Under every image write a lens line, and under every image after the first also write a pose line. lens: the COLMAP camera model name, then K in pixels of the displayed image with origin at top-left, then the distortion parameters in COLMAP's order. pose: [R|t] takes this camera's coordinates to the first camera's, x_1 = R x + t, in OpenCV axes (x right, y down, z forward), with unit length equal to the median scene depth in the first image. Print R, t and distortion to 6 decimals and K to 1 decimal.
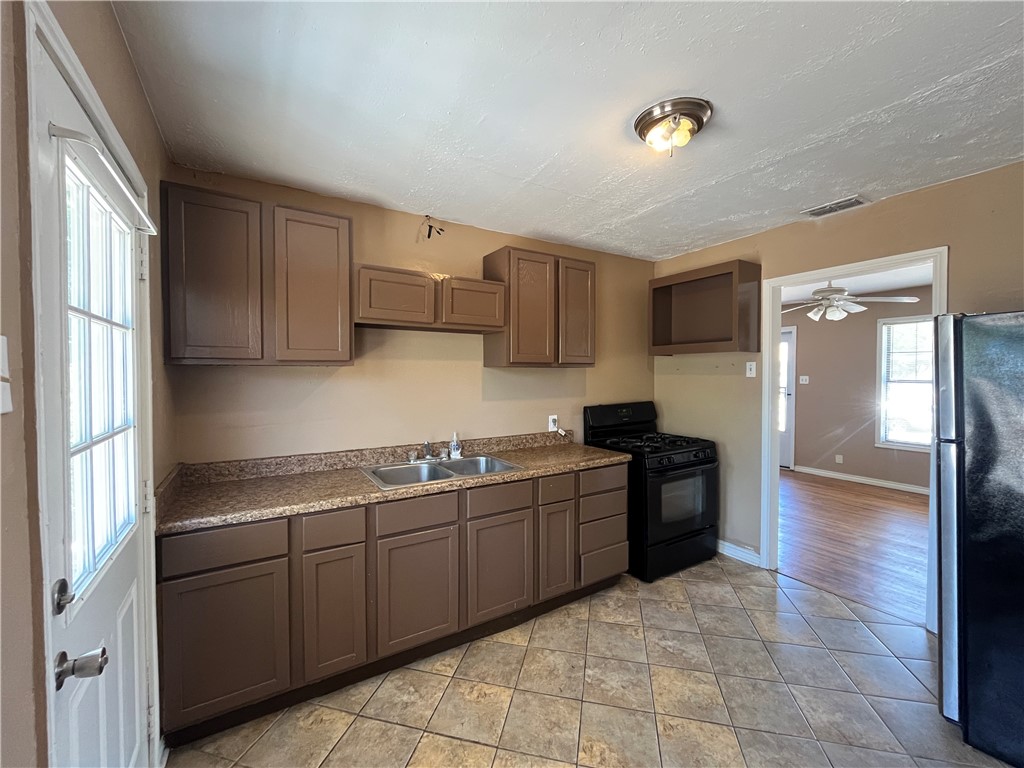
lens RADIAL K [[414.3, 0, 514.9], [0, 414.3, 380.2], [0, 0, 1]] dist [-0.001059, -0.000109]
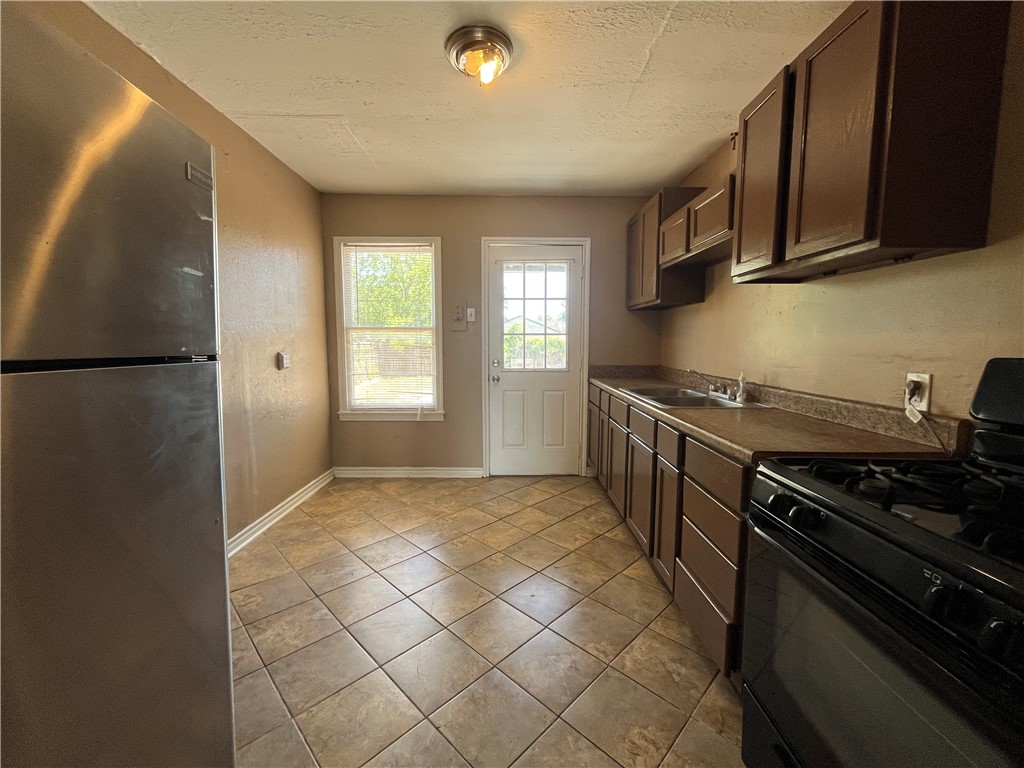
lens RADIAL K [[414.3, 0, 512.4], [0, 414.3, 381.3], [0, 0, 1]] dist [-0.001059, -0.000109]
pose [[-0.523255, 0.077020, -0.848688, 0.862844], [-0.021458, 0.994401, 0.103473, 0.072245], [0.851906, 0.072354, -0.518673, 1.108070]]
